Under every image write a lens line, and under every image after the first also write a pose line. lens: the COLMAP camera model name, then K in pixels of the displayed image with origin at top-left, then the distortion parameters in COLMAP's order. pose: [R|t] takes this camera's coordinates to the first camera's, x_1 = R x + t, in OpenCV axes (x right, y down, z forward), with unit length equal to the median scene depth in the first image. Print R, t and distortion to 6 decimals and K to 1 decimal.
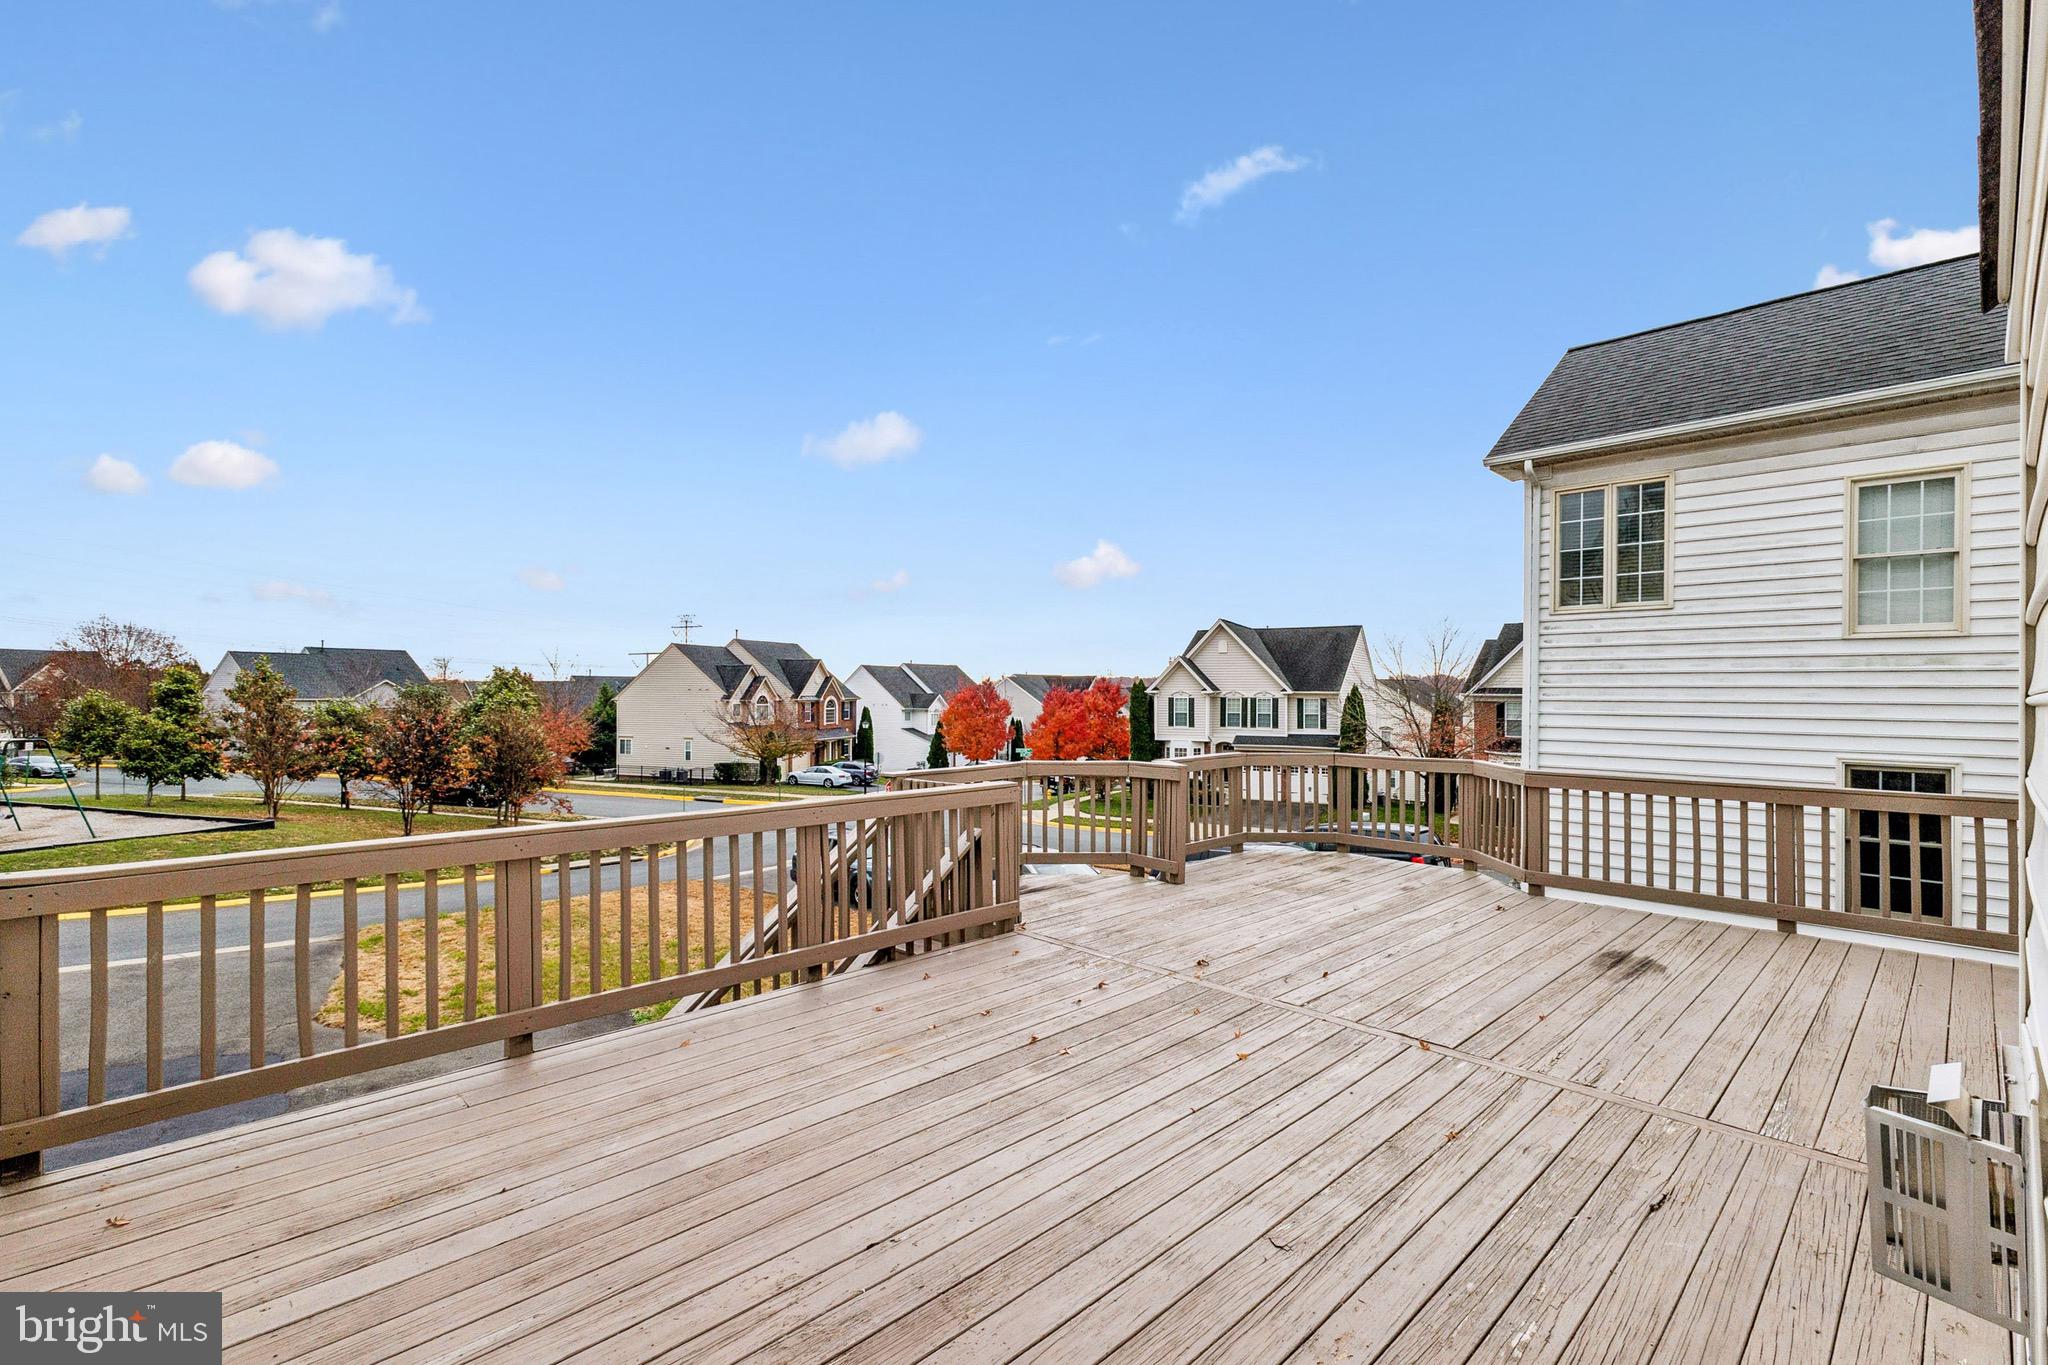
lens RADIAL K [[903.4, 0, 1021.3], [0, 903.4, 687.7], [0, 0, 1]] dist [0.012999, -0.000112]
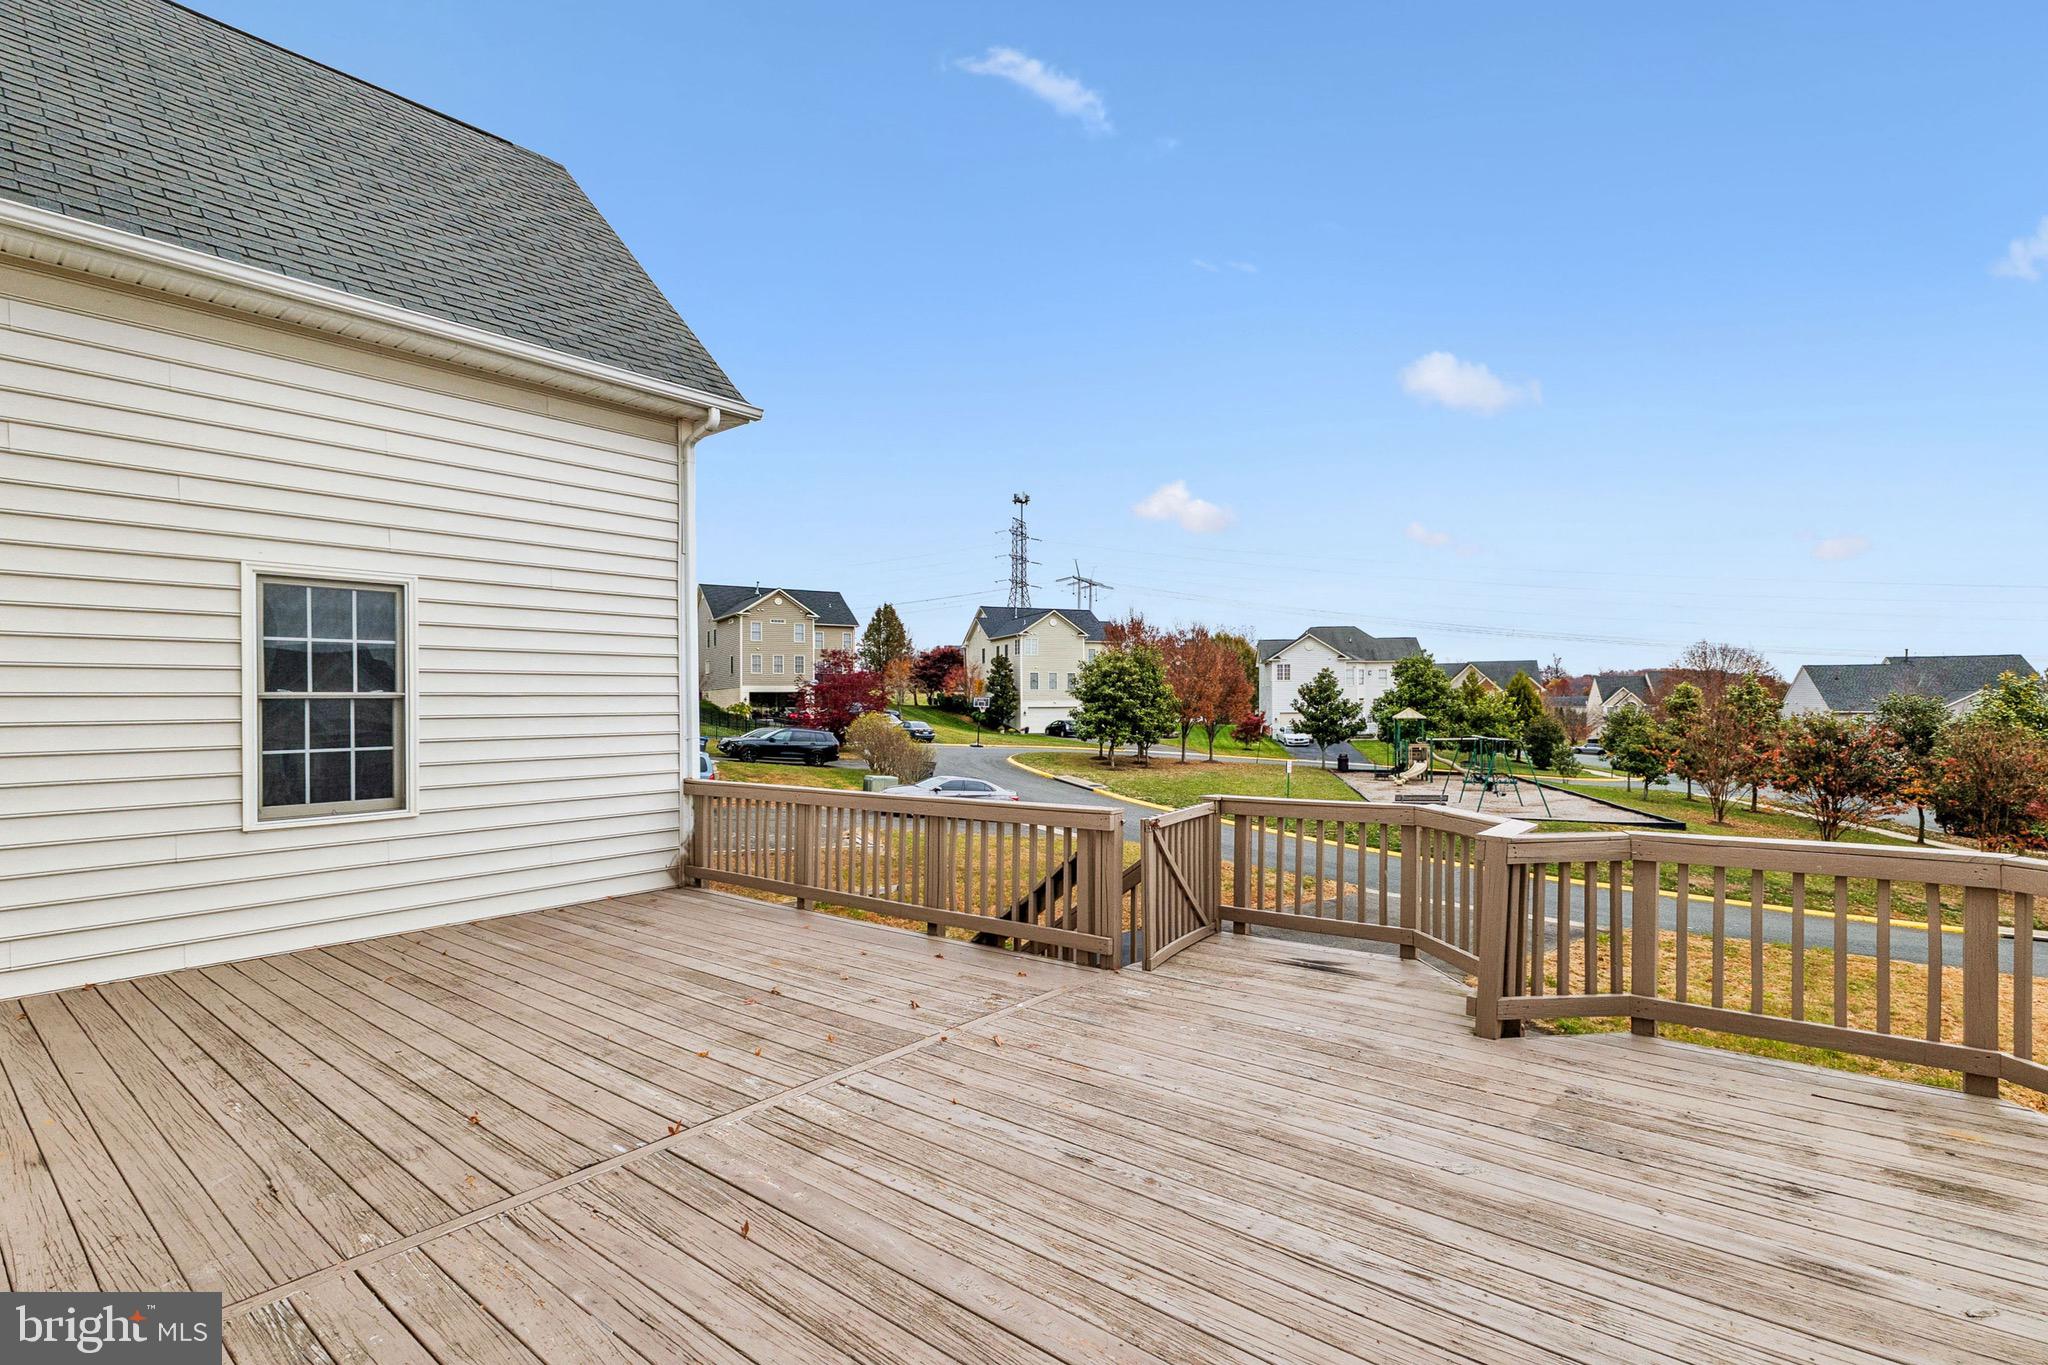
lens RADIAL K [[892.4, 0, 1074.3], [0, 892.4, 709.2], [0, 0, 1]] dist [0.013019, -0.004448]
pose [[0.174972, -0.001990, -0.984571, 1.148353], [0.012962, 0.999916, 0.000283, 0.001867], [0.984488, -0.012812, 0.174984, 1.049582]]
